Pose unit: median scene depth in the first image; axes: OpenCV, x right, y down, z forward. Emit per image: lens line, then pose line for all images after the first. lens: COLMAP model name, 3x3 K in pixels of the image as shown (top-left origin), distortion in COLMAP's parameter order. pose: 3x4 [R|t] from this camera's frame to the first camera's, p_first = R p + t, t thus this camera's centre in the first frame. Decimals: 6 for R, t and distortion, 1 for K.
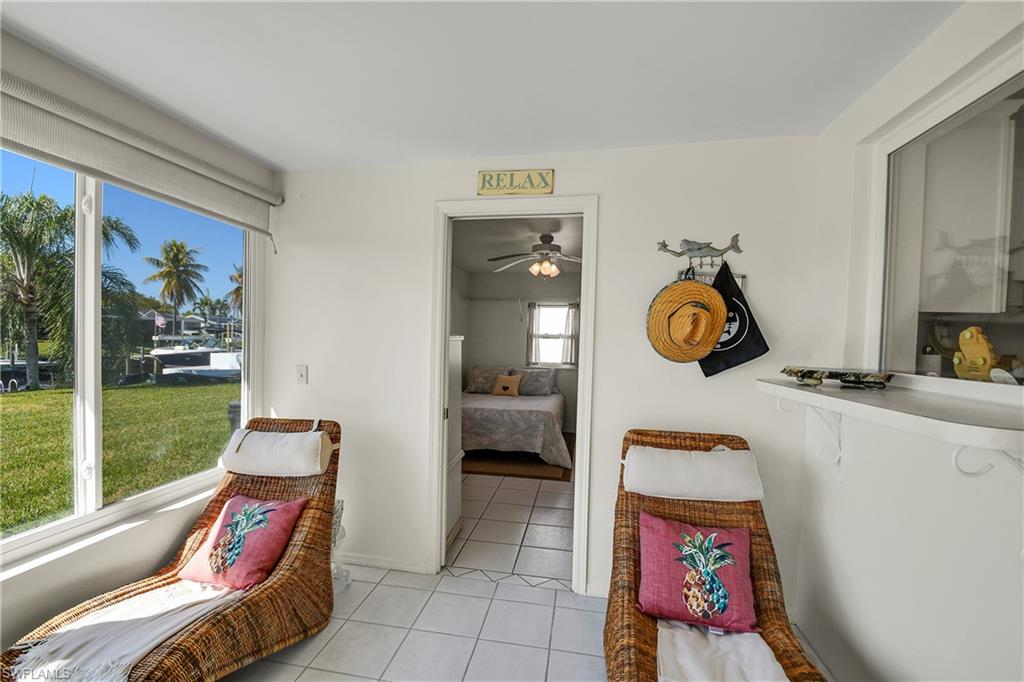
lens RADIAL K [[439.0, 0, 498.2], [0, 439.0, 351.6], [0, 0, 1]] dist [0.002194, -0.007510]
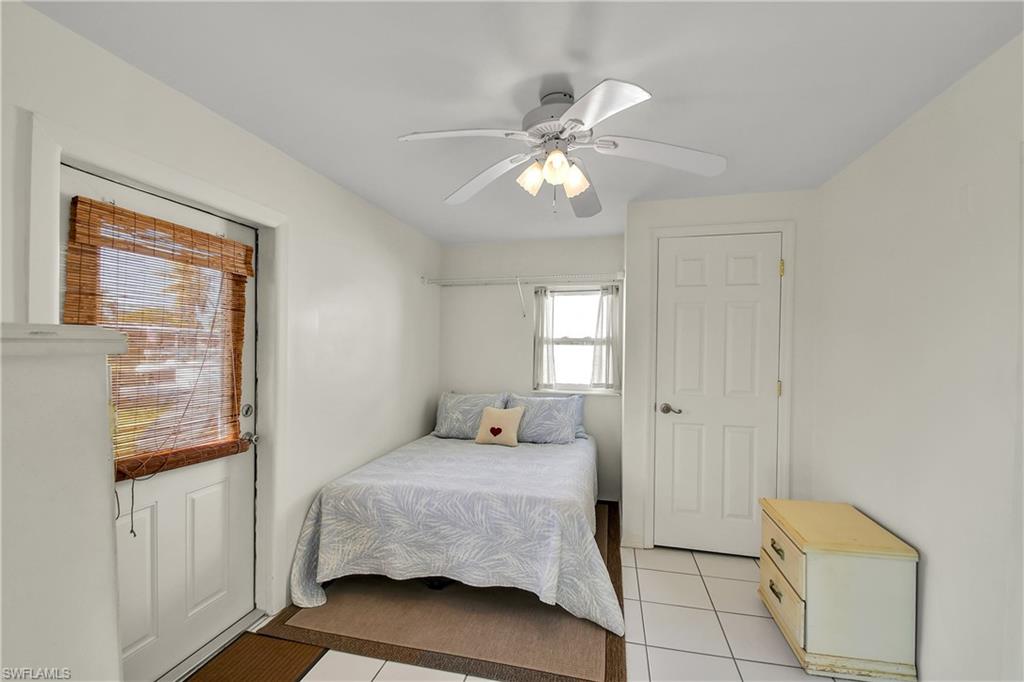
lens RADIAL K [[448.9, 0, 493.3], [0, 448.9, 358.7], [0, 0, 1]] dist [0.002364, -0.009037]
pose [[0.998205, -0.015594, -0.057816, 0.047393], [0.015359, 0.999872, -0.004503, -0.010046], [0.057879, 0.003607, 0.998317, 0.387460]]
